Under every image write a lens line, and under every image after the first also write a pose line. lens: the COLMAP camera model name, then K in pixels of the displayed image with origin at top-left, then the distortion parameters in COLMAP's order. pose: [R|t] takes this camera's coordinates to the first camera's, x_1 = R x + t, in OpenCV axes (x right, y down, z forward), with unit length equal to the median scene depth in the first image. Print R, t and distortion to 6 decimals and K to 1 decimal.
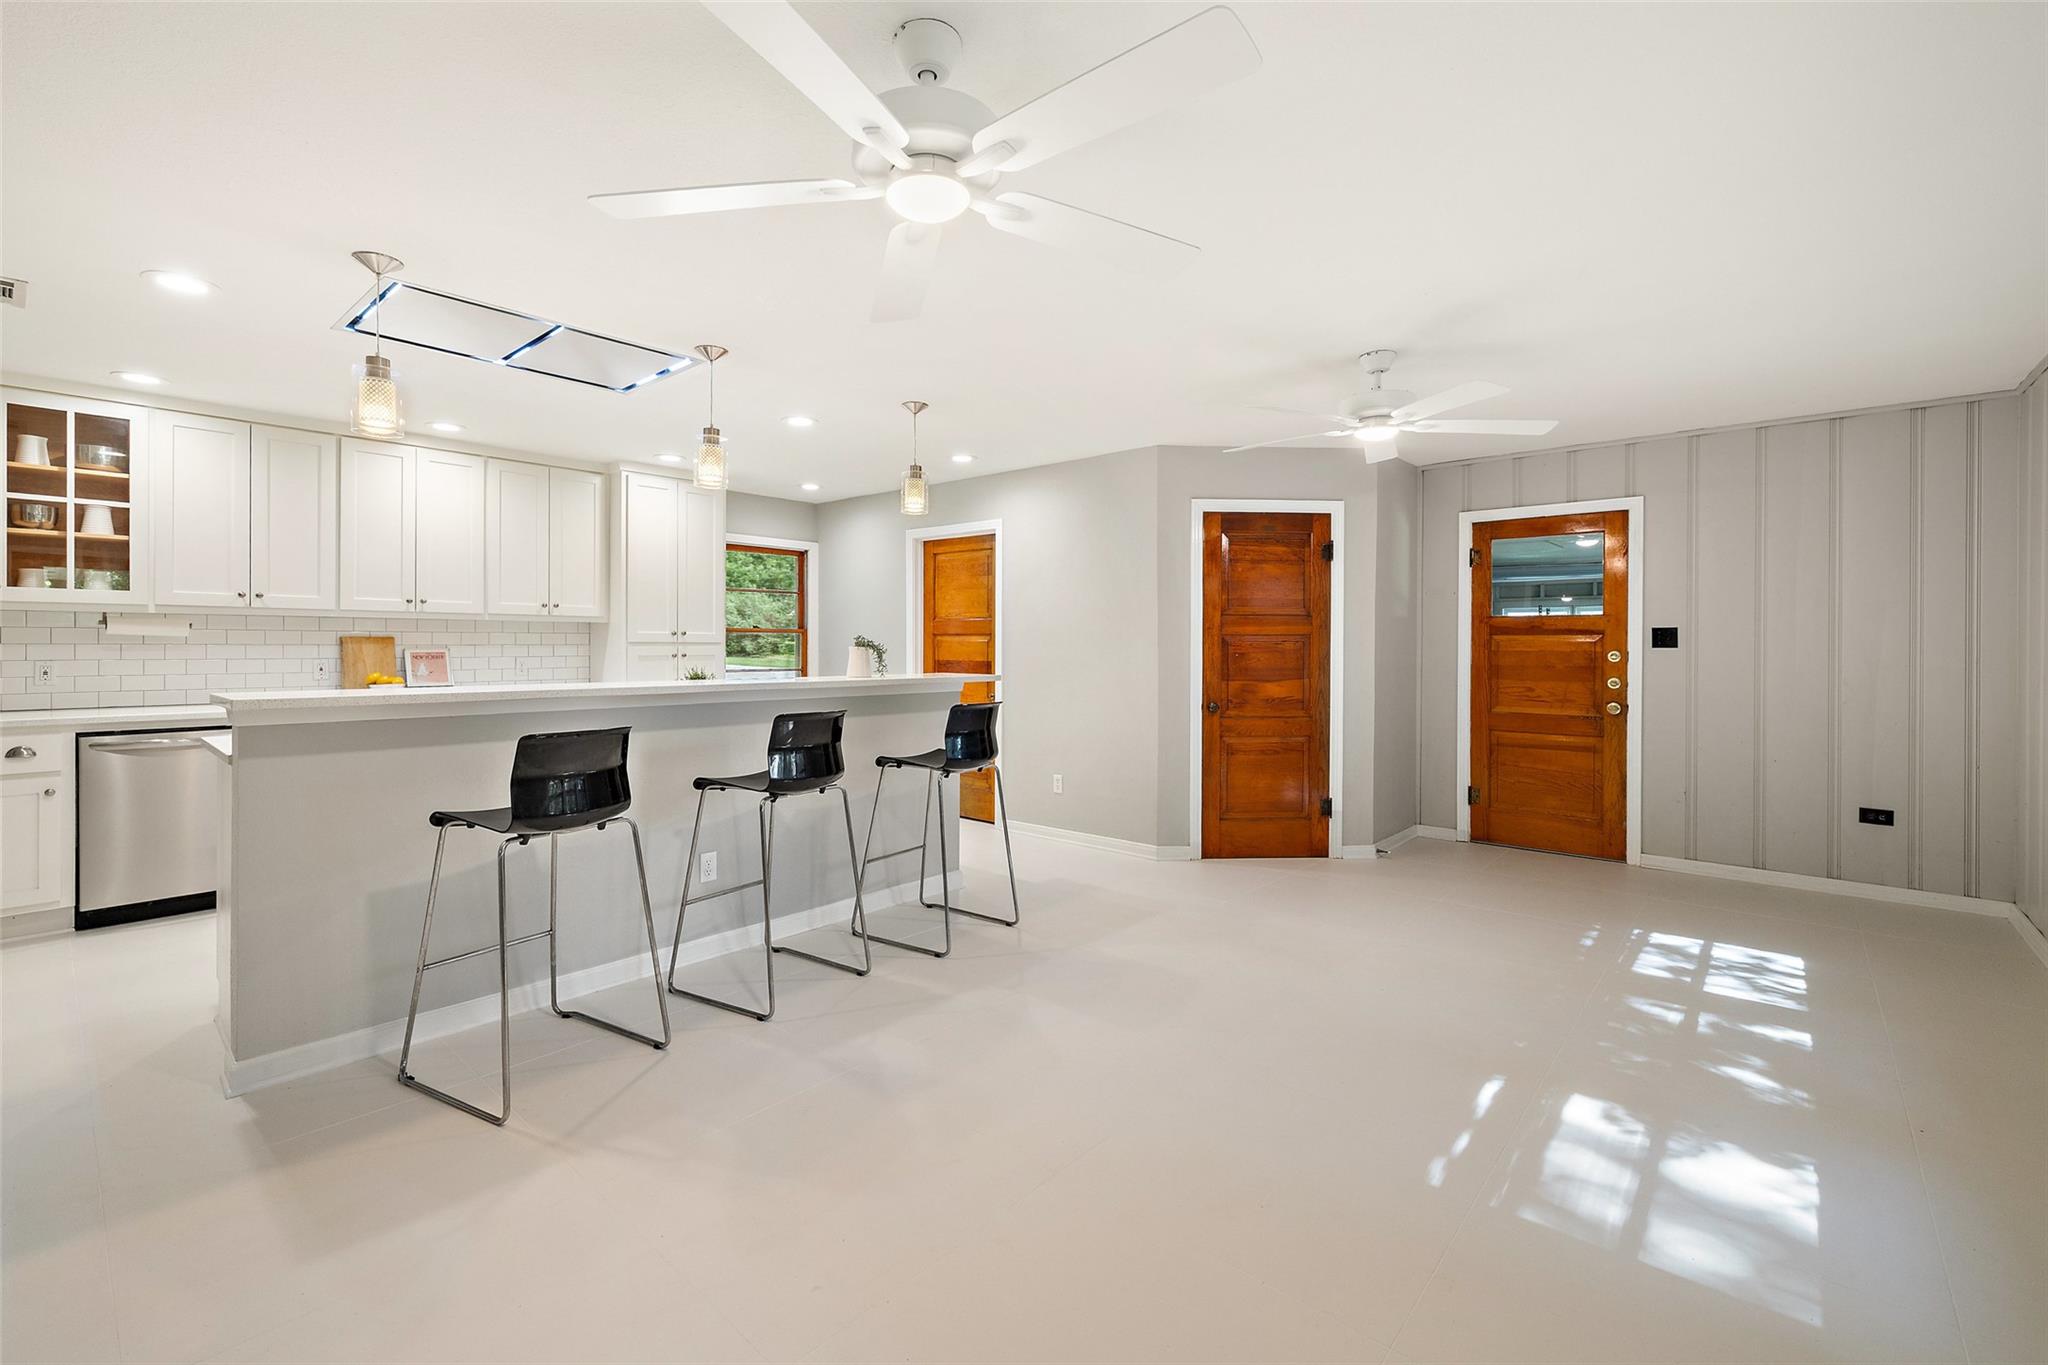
lens RADIAL K [[874.7, 0, 1012.1], [0, 874.7, 645.5], [0, 0, 1]] dist [-0.000013, -0.000484]
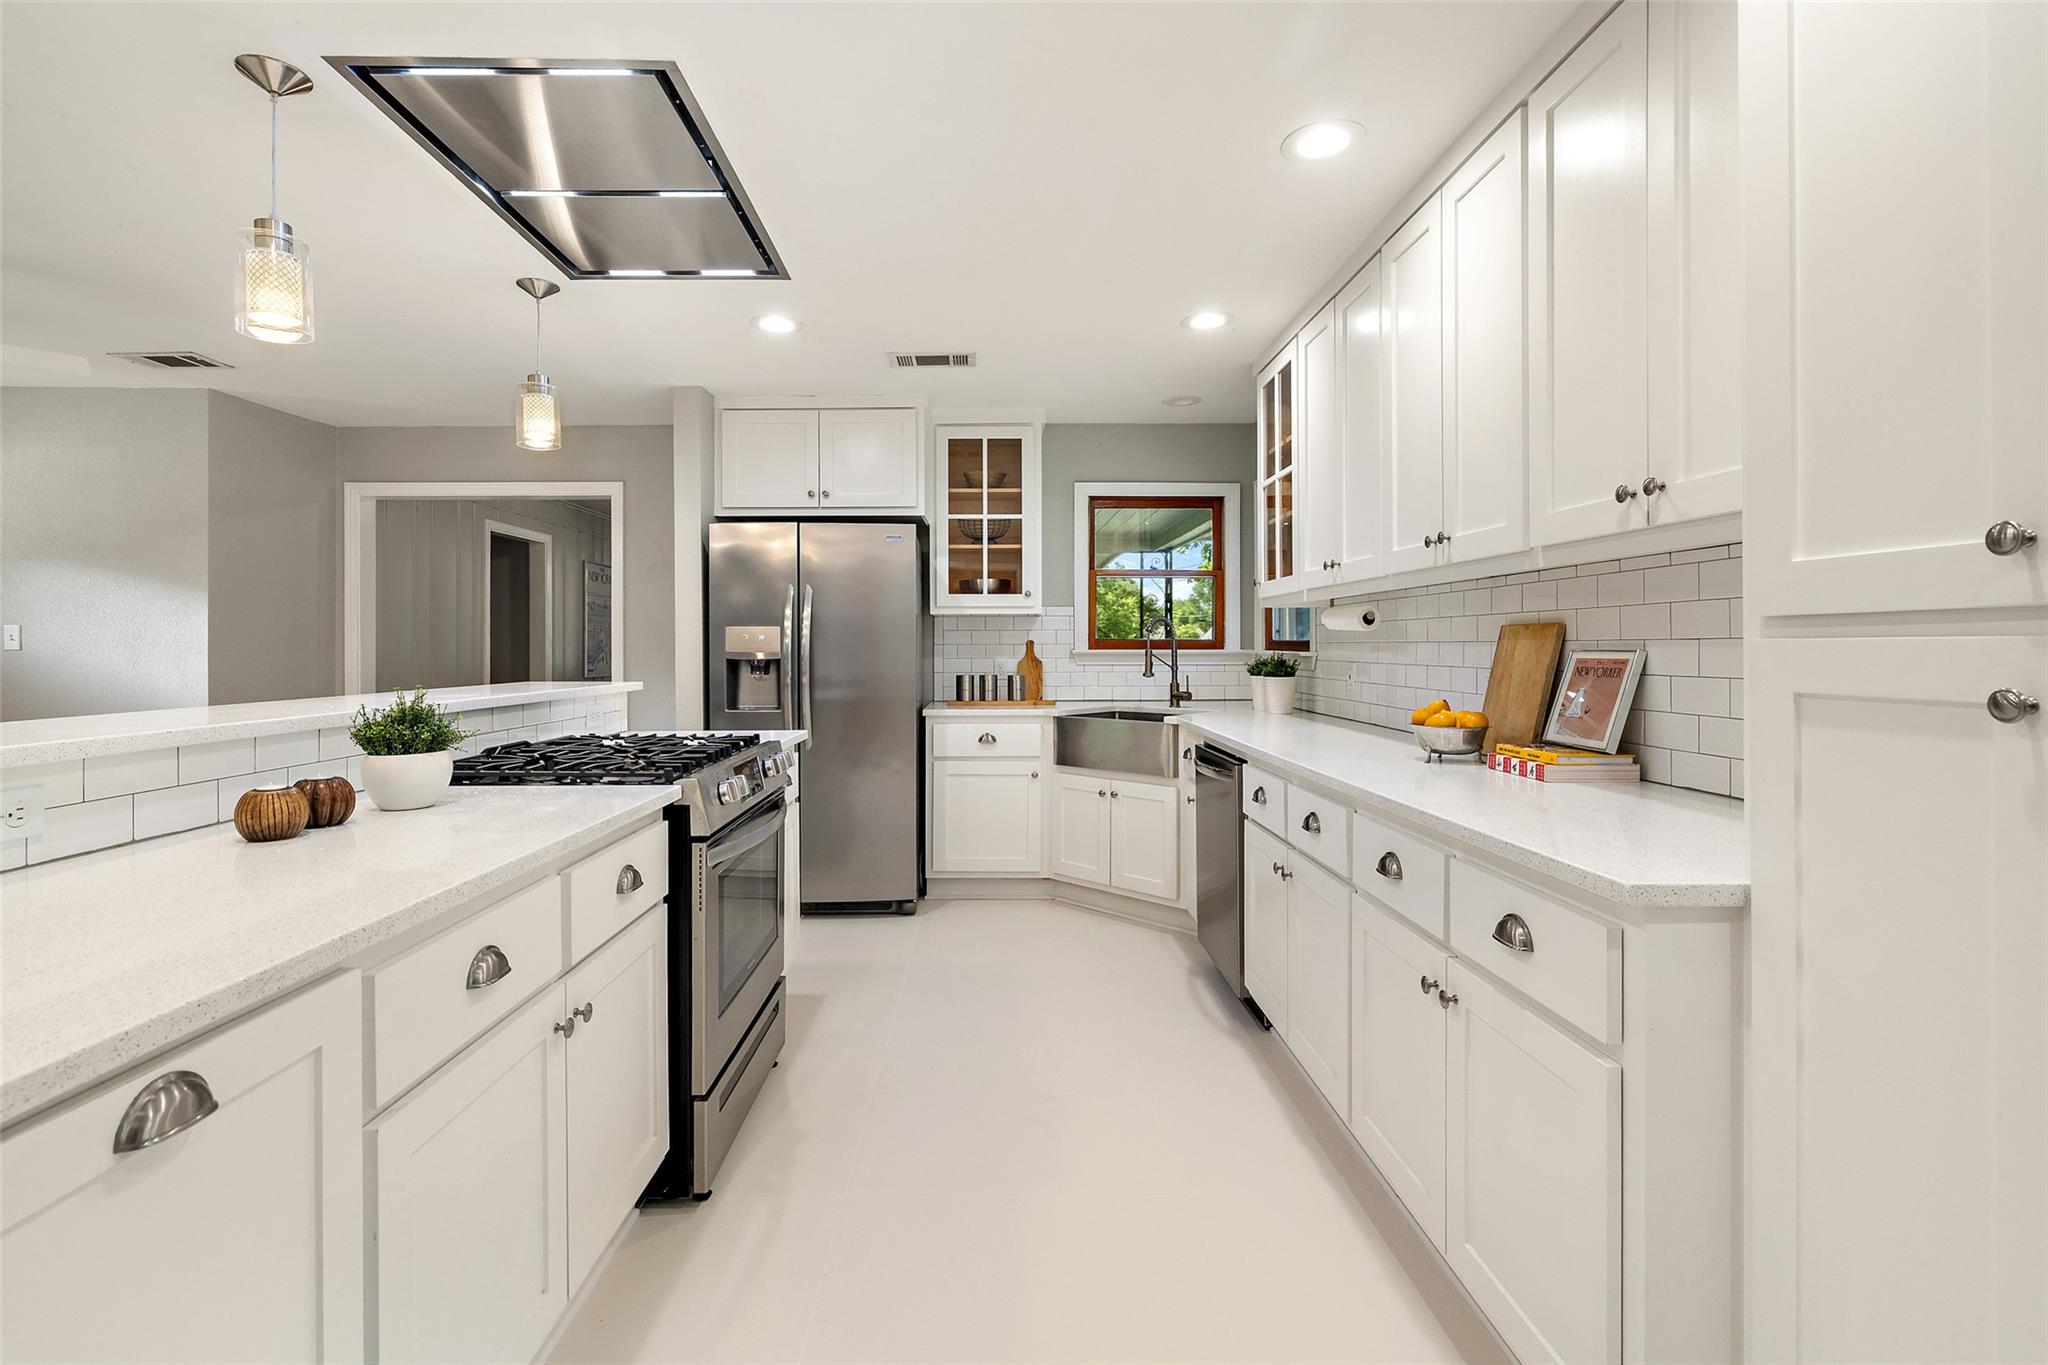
lens RADIAL K [[911.9, 0, 997.7], [0, 911.9, 648.1], [0, 0, 1]] dist [-0.008685, 0.000479]
pose [[-0.744768, 0.001474, -0.667322, -0.242456], [0.001491, 0.999999, 0.000546, 0.002534], [0.667322, -0.000589, -0.744769, 1.321558]]
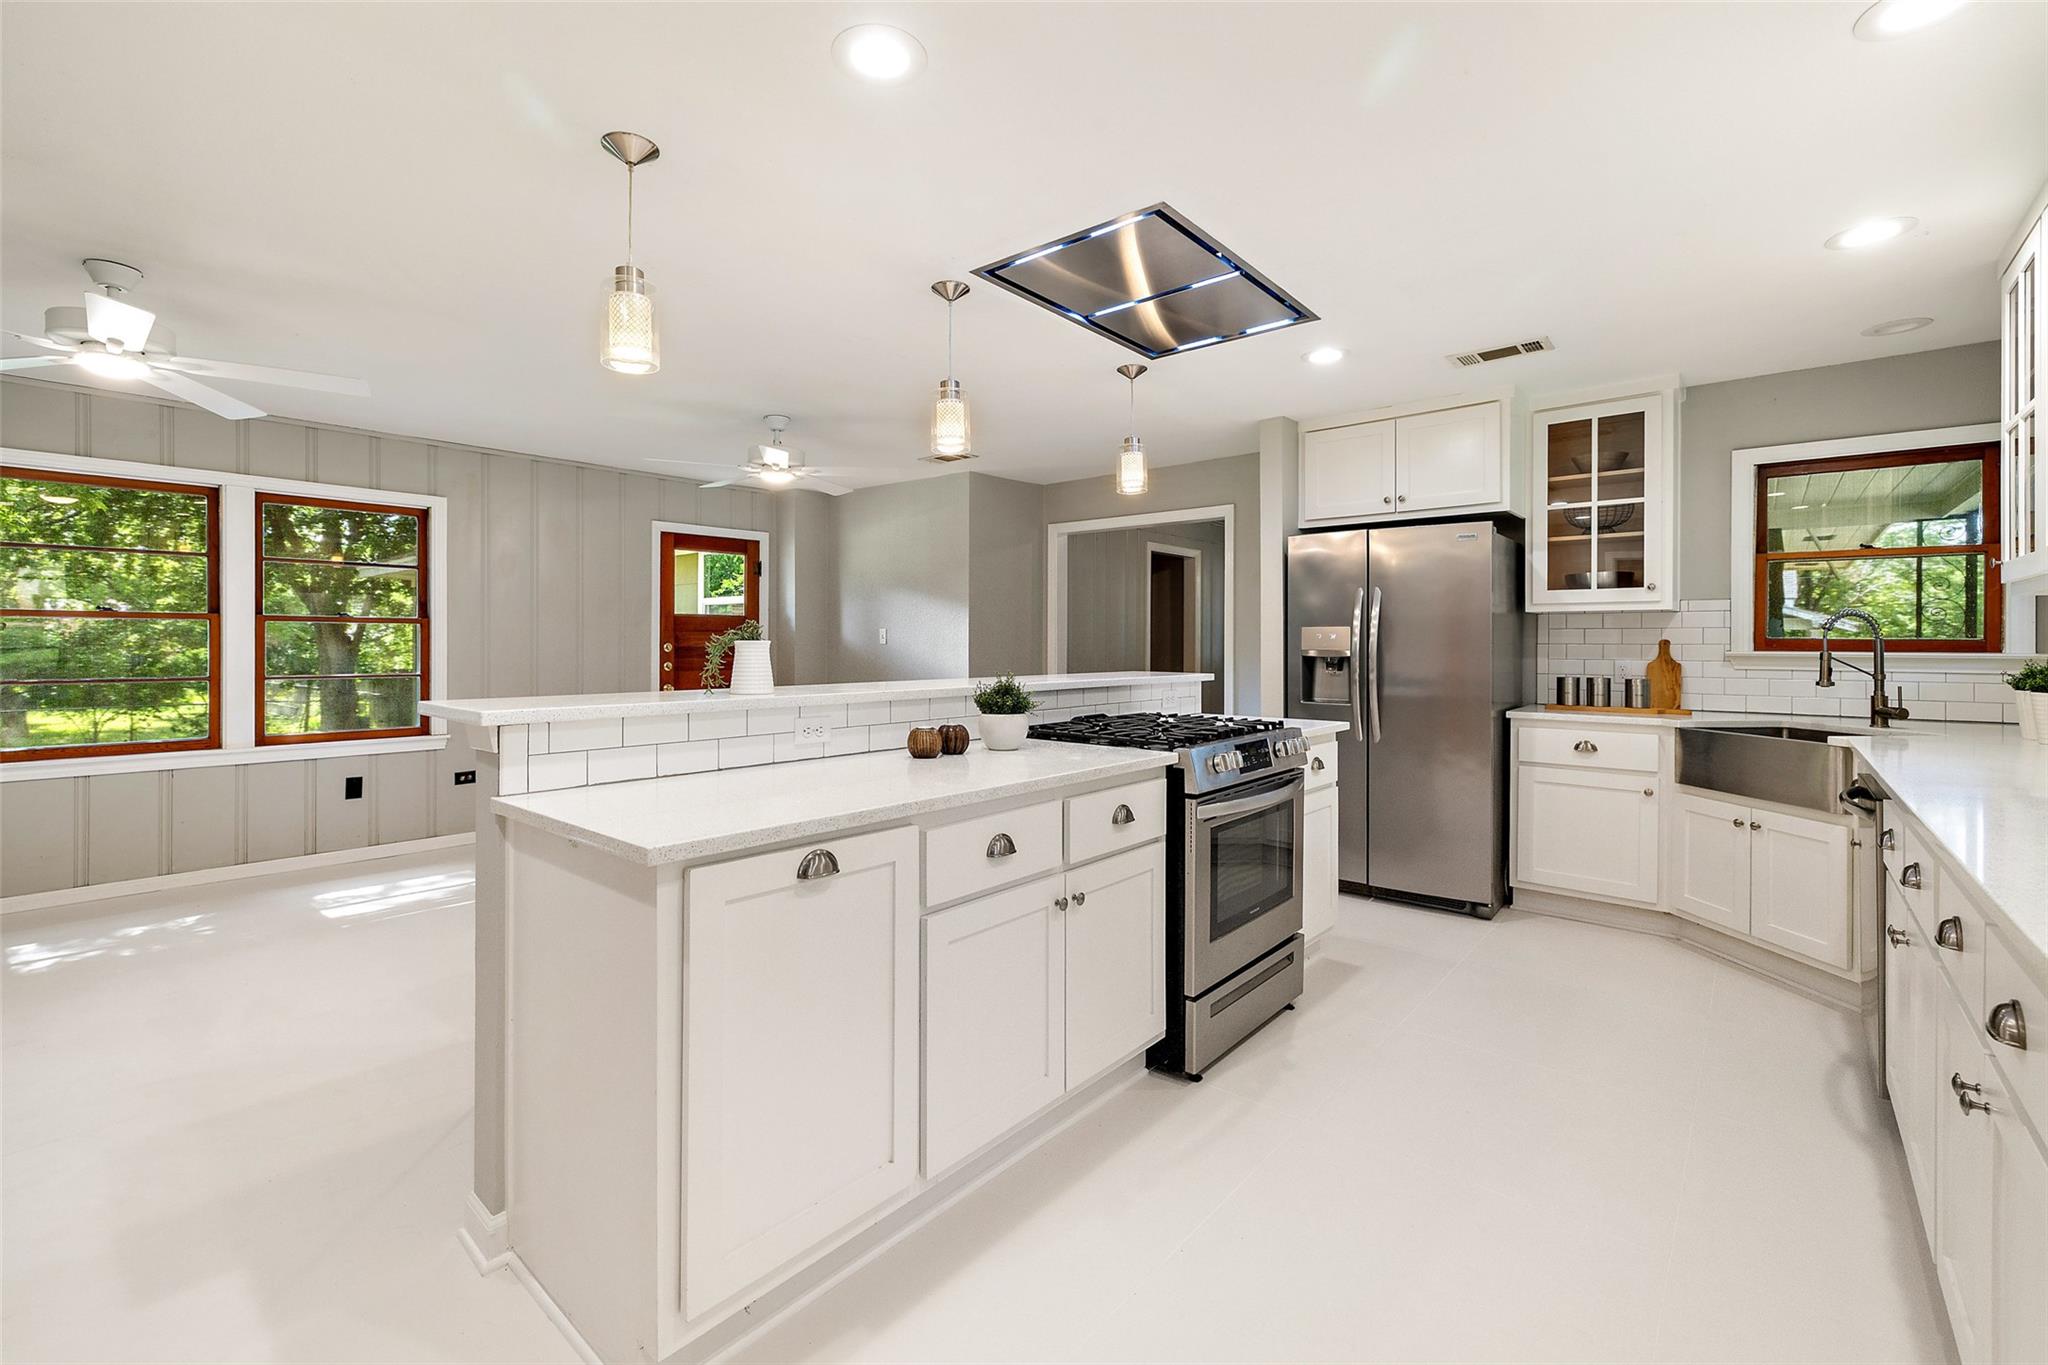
lens RADIAL K [[874.7, 0, 1012.1], [0, 874.7, 645.5], [0, 0, 1]] dist [-0.000013, -0.000484]
pose [[-0.999965, -0.004565, -0.006974, -0.317225], [-0.004585, 0.999985, 0.002911, 0.000372], [0.006960, 0.002943, -0.999971, 1.443775]]
